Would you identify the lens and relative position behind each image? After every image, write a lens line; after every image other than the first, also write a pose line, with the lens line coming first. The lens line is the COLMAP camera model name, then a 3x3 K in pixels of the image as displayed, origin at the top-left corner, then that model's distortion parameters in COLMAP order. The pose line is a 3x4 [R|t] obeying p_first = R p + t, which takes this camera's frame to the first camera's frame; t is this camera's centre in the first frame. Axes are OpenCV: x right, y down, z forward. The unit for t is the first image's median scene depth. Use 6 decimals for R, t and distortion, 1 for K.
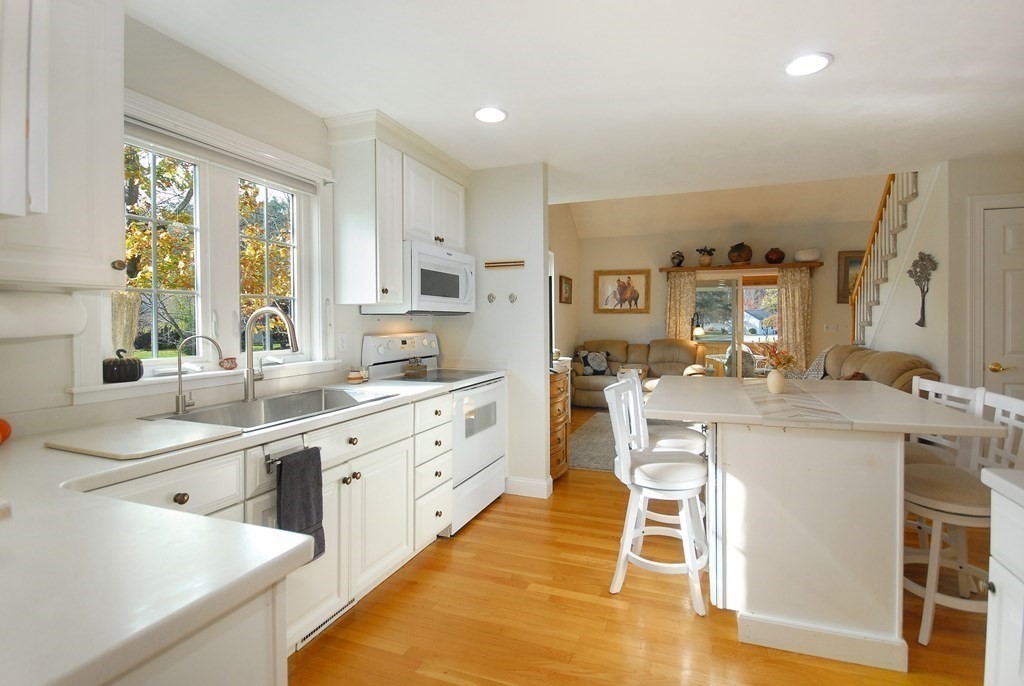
lens RADIAL K [[465.4, 0, 520.0], [0, 465.4, 323.1], [0, 0, 1]] dist [0.000296, -0.000071]
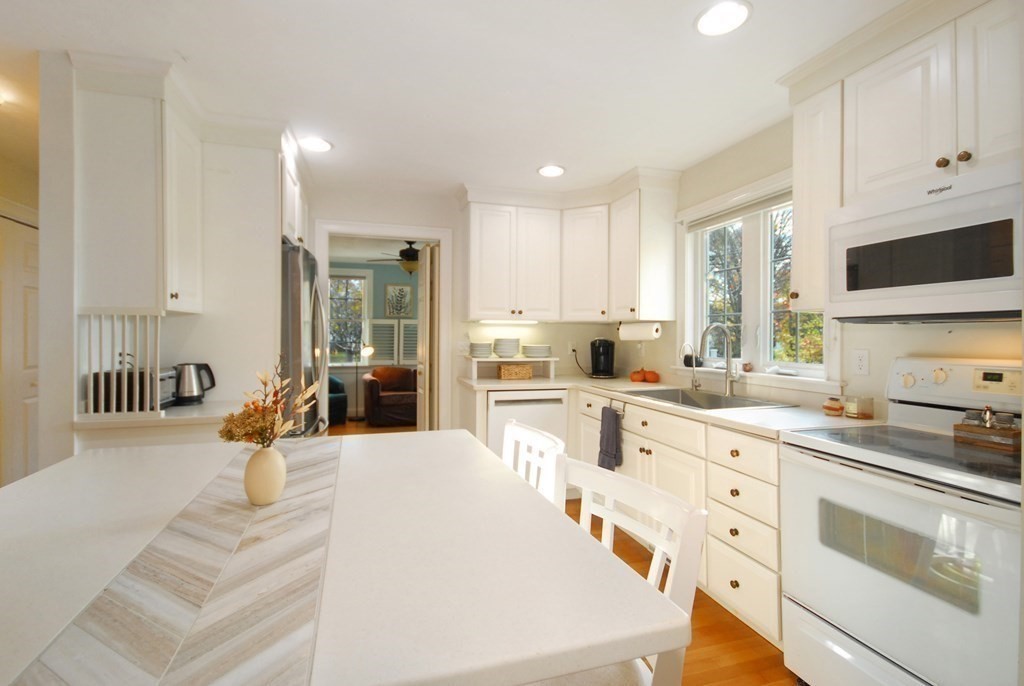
lens RADIAL K [[468.3, 0, 503.2], [0, 468.3, 334.8], [0, 0, 1]] dist [0.001769, -0.000055]
pose [[-0.789413, -0.000692, -0.613863, 0.218103], [-0.002996, 0.999992, 0.002725, -0.001370], [0.613856, 0.003990, -0.789408, 0.499970]]
